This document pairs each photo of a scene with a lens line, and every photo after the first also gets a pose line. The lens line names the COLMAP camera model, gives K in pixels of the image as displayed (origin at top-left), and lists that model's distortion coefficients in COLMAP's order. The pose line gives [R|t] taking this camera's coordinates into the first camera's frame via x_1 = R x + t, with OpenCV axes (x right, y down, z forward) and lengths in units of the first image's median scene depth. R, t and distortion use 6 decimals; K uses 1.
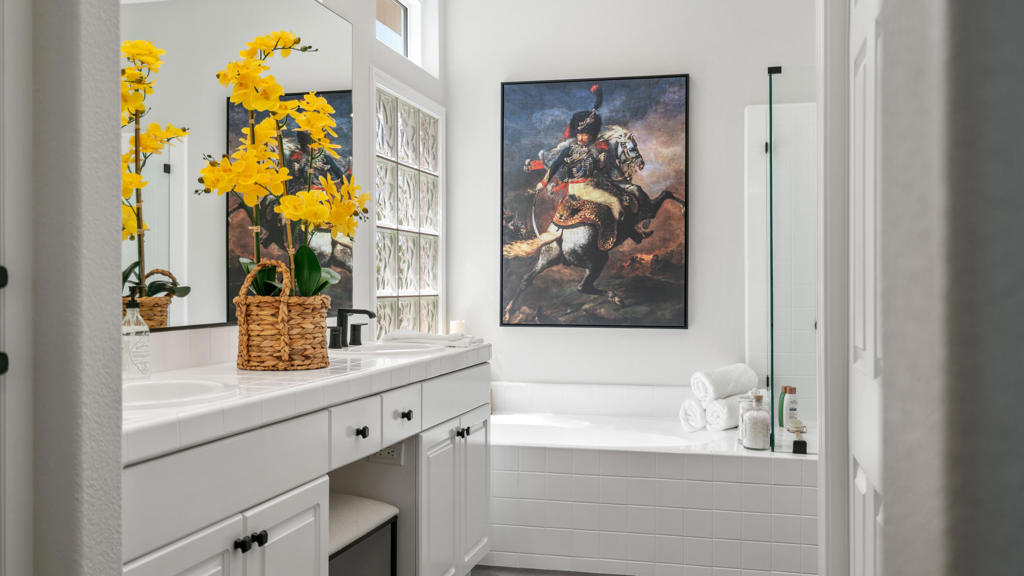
lens RADIAL K [[981.4, 0, 511.6], [0, 981.4, 286.2], [0, 0, 1]] dist [0.001177, 0.000000]
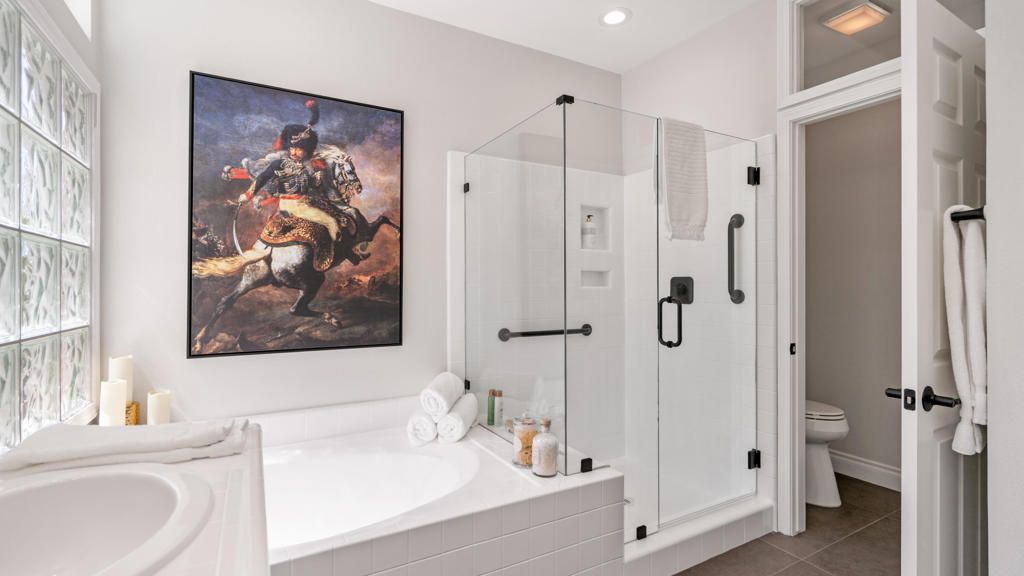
lens RADIAL K [[469.8, 0, 511.7], [0, 469.8, 282.2], [0, 0, 1]] dist [-0.003214, 0.005673]
pose [[0.739519, 0.005704, 0.673112, -0.079606], [0.004661, 0.999897, -0.013595, -0.018287], [-0.673120, 0.013191, 0.739416, 0.528702]]
